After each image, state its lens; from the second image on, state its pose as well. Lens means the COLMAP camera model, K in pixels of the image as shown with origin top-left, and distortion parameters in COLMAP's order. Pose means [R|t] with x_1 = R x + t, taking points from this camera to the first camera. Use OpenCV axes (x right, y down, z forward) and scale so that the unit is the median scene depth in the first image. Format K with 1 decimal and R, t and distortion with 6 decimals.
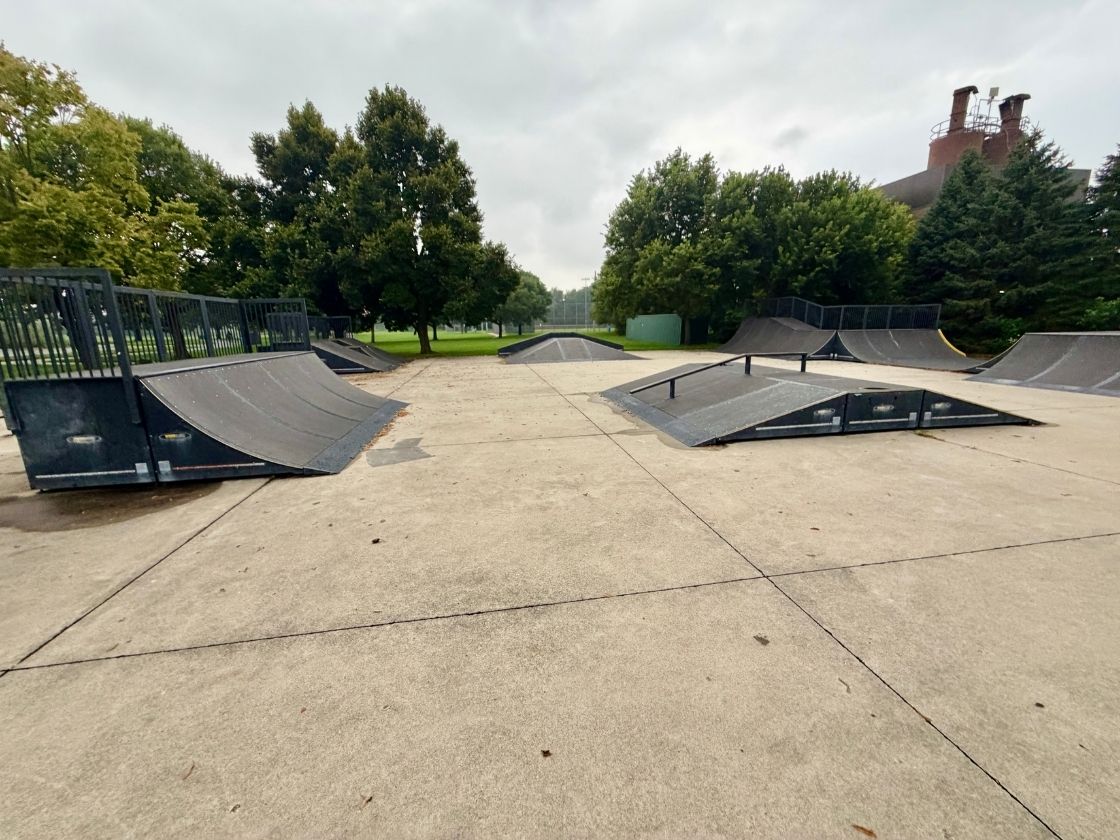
lens RADIAL K [[445.2, 0, 557.6], [0, 445.2, 420.0], [0, 0, 1]] dist [0.000251, -0.000186]
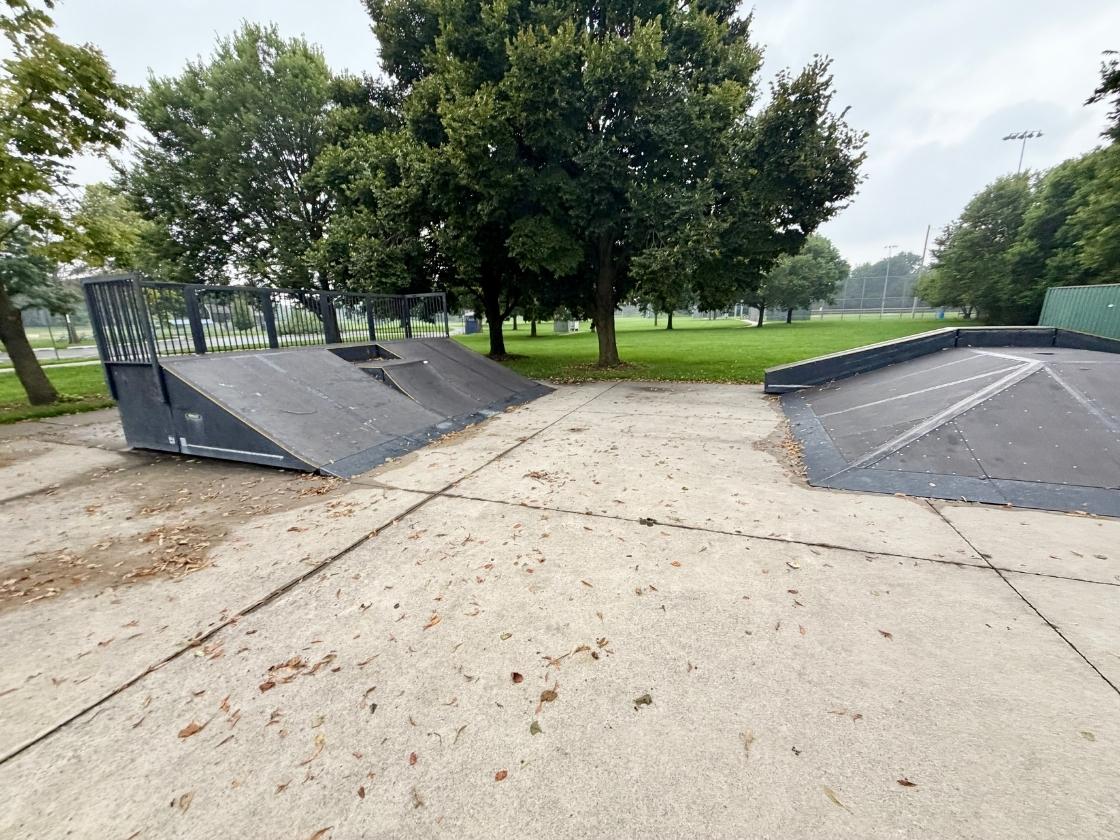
lens RADIAL K [[445.2, 0, 553.5], [0, 445.2, 415.8], [0, 0, 1]] dist [0.000251, -0.000186]
pose [[0.855377, 0.110680, -0.506043, -0.106213], [-0.099573, 0.993820, 0.049054, -0.139809], [0.508346, 0.008429, 0.861112, 0.668736]]
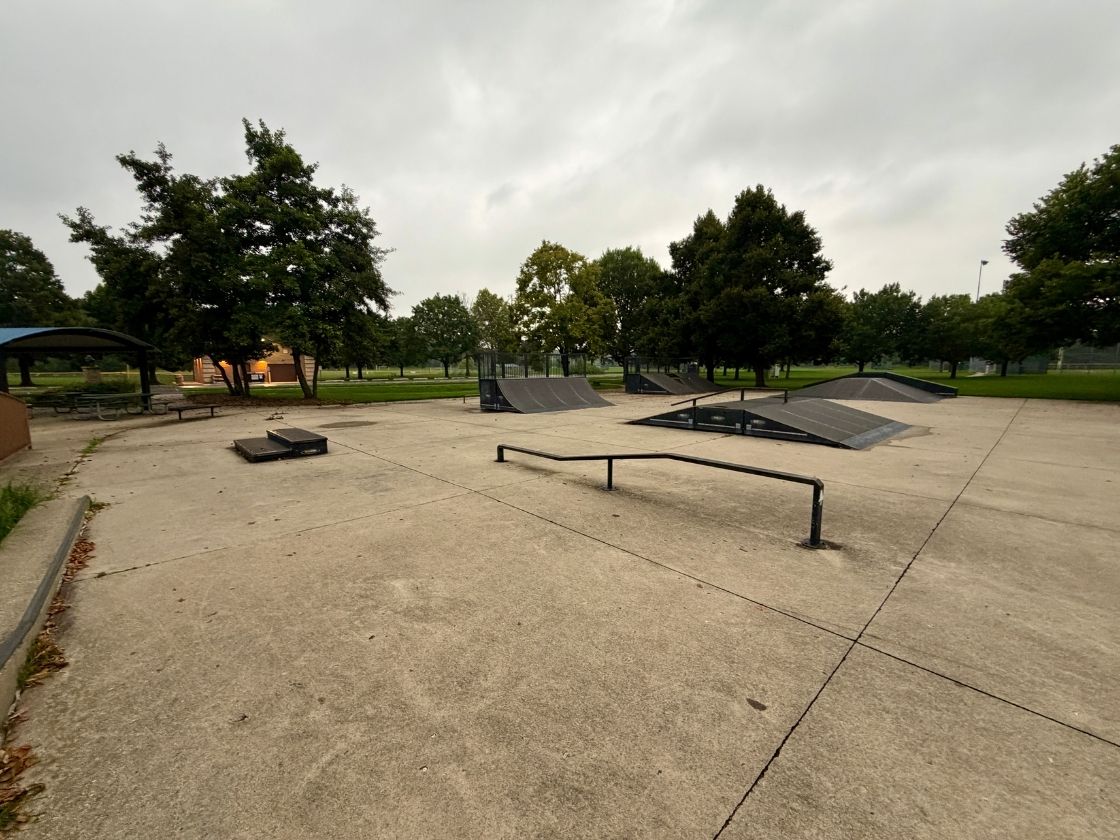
lens RADIAL K [[445.2, 0, 566.8], [0, 445.2, 425.2], [0, 0, 1]] dist [0.000251, -0.000186]
pose [[0.559027, 0.121185, -0.820246, 0.525273], [-0.176237, 0.984023, 0.025271, 0.017116], [0.810204, 0.130430, 0.571453, -0.120951]]
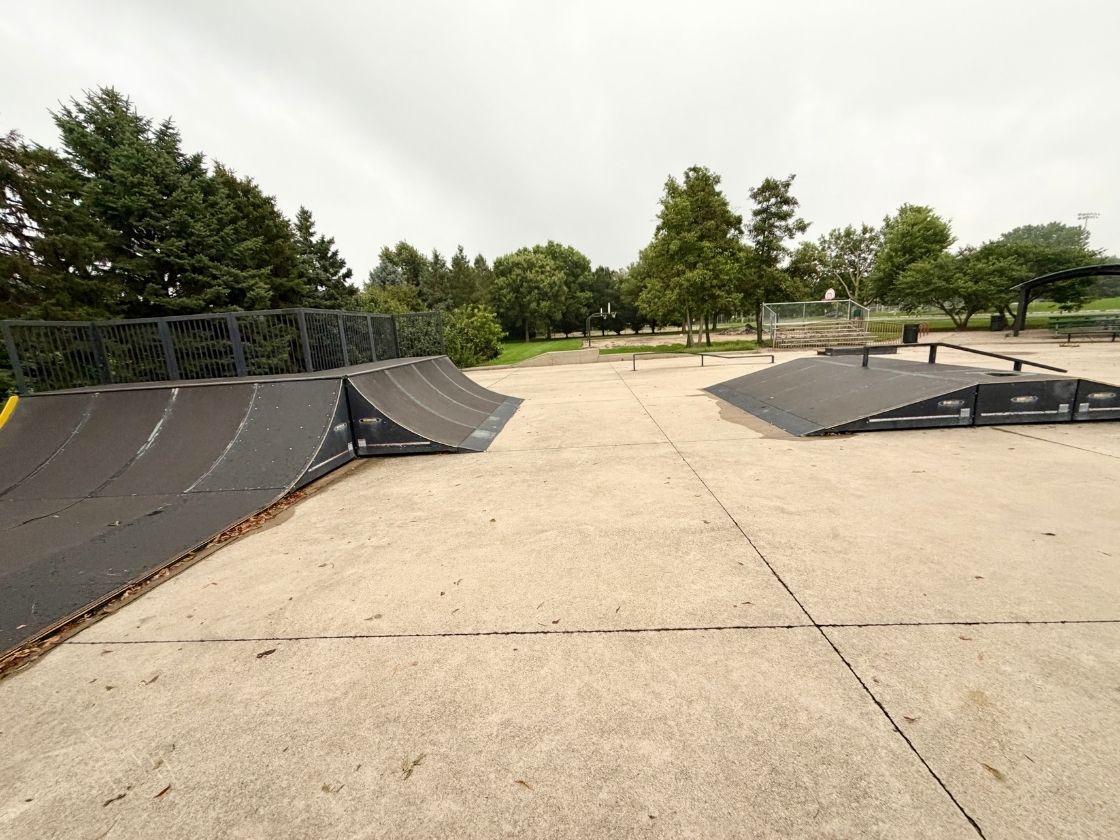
lens RADIAL K [[445.2, 0, 558.2], [0, 445.2, 420.3], [0, 0, 1]] dist [0.000251, -0.000186]
pose [[0.975959, 0.007923, -0.217808, -0.006424], [-0.007509, 0.999968, 0.002729, 0.006652], [0.217823, -0.001028, 0.975988, -0.037630]]
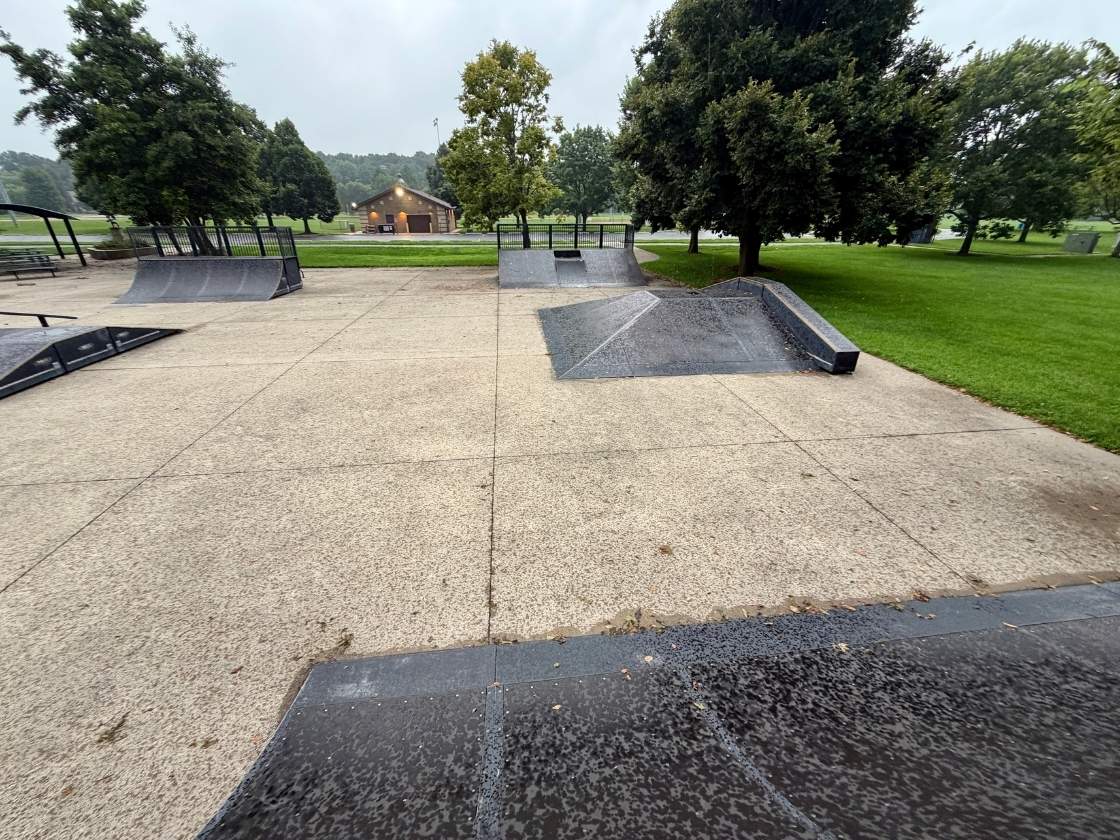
lens RADIAL K [[445.2, 0, 553.3], [0, 445.2, 419.2], [0, 0, 1]] dist [0.000251, -0.000186]
pose [[0.045899, -0.405465, 0.912958, -0.163935], [0.202909, 0.898653, 0.388910, -0.019640], [-0.978121, 0.167397, 0.123520, -0.163170]]
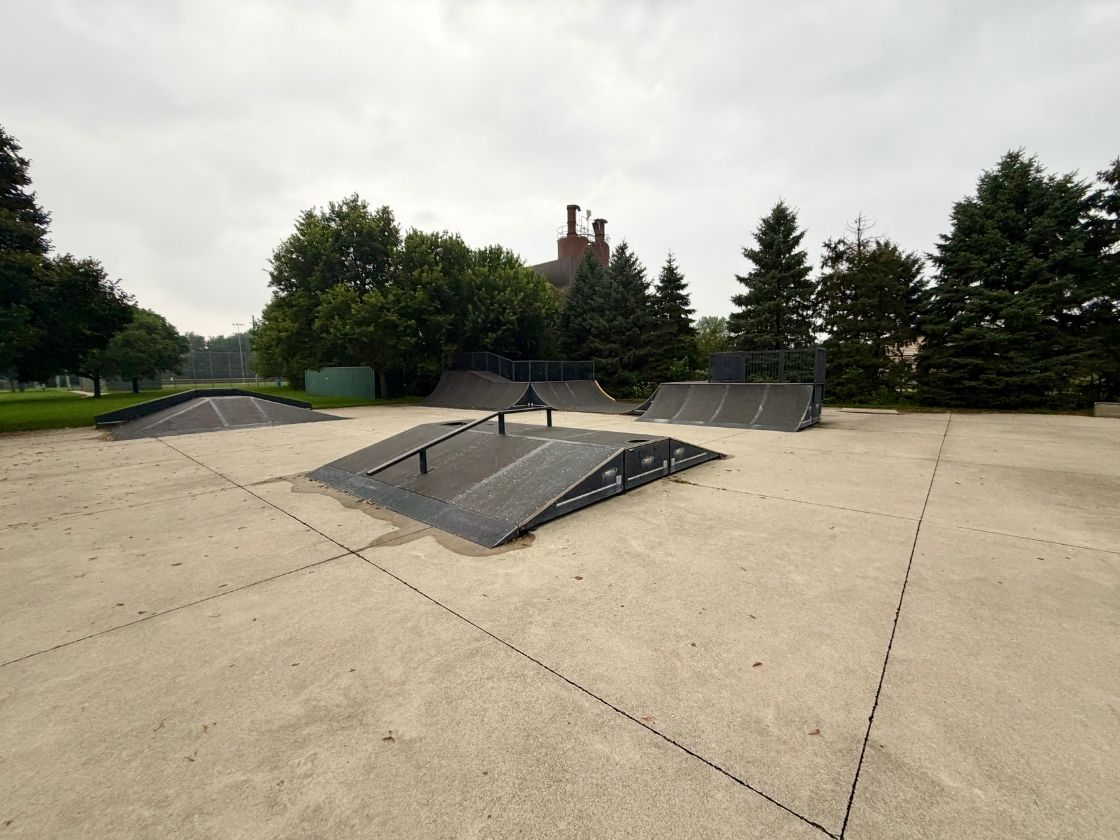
lens RADIAL K [[445.2, 0, 556.2], [0, 445.2, 419.5], [0, 0, 1]] dist [0.000251, -0.000186]
pose [[0.780374, -0.063668, 0.622063, -0.014449], [0.135369, 0.988414, -0.068656, -0.022304], [-0.610485, 0.137785, 0.779951, 0.096565]]
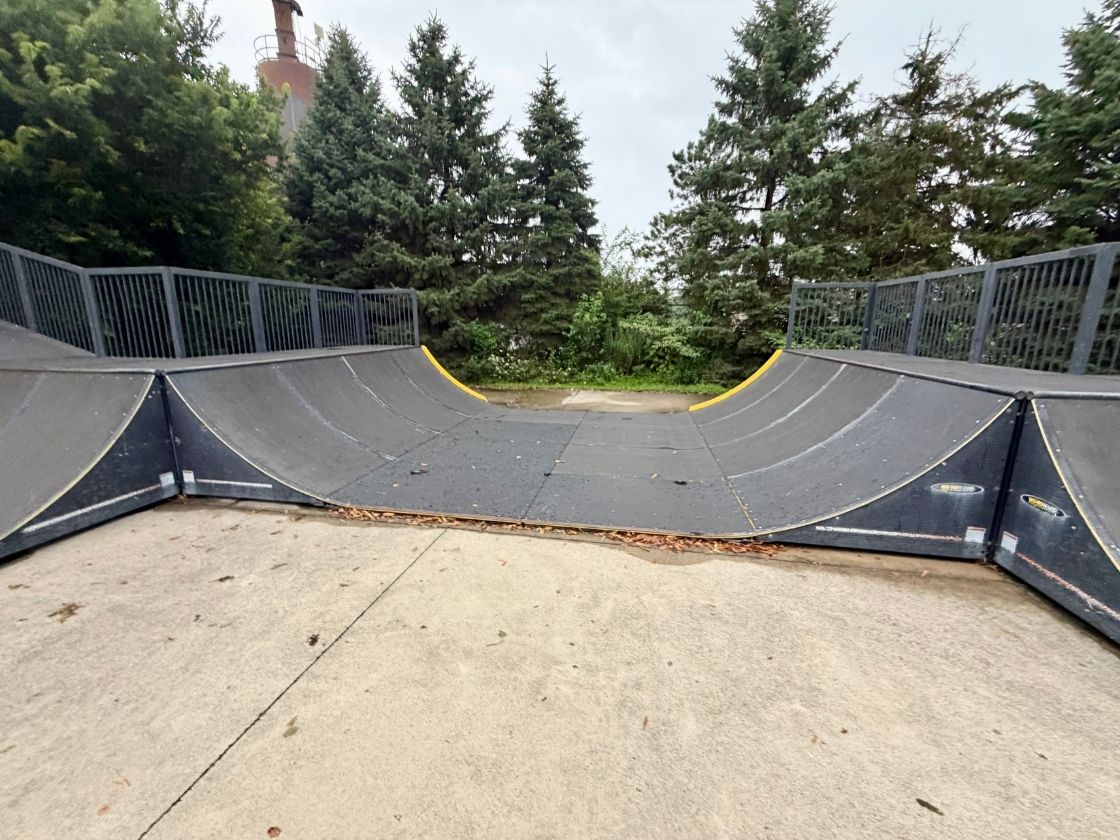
lens RADIAL K [[445.2, 0, 557.4], [0, 445.2, 421.2], [0, 0, 1]] dist [0.000251, -0.000186]
pose [[0.338811, -0.188706, 0.921736, 0.429970], [0.190754, 0.973111, 0.129107, -0.147604], [-0.921314, 0.132082, 0.365697, 0.656195]]
